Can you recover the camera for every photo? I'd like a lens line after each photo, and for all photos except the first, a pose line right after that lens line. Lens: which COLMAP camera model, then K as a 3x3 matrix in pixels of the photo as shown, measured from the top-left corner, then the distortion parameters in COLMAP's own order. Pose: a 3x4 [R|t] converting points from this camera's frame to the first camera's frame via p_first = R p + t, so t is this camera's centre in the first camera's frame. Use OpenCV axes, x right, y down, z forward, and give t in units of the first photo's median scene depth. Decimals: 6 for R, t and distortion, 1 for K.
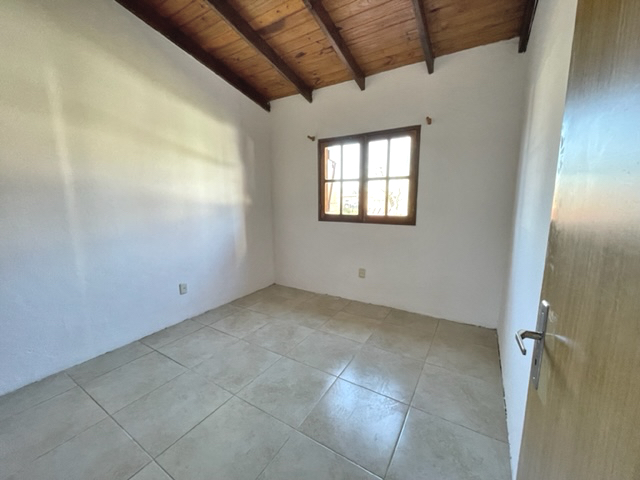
lens RADIAL K [[258.1, 0, 321.1], [0, 258.1, 241.4], [0, 0, 1]] dist [-0.000652, 0.000214]
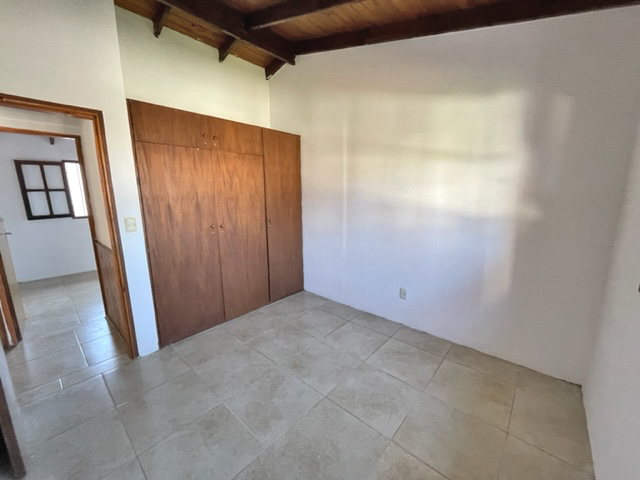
lens RADIAL K [[258.1, 0, 319.3], [0, 258.1, 240.8], [0, 0, 1]] dist [-0.000652, 0.000214]
pose [[-0.171373, 0.191489, -0.966418, 0.476355], [-0.153162, 0.963825, 0.218135, -0.193608], [0.973228, 0.185401, -0.135845, 0.813265]]
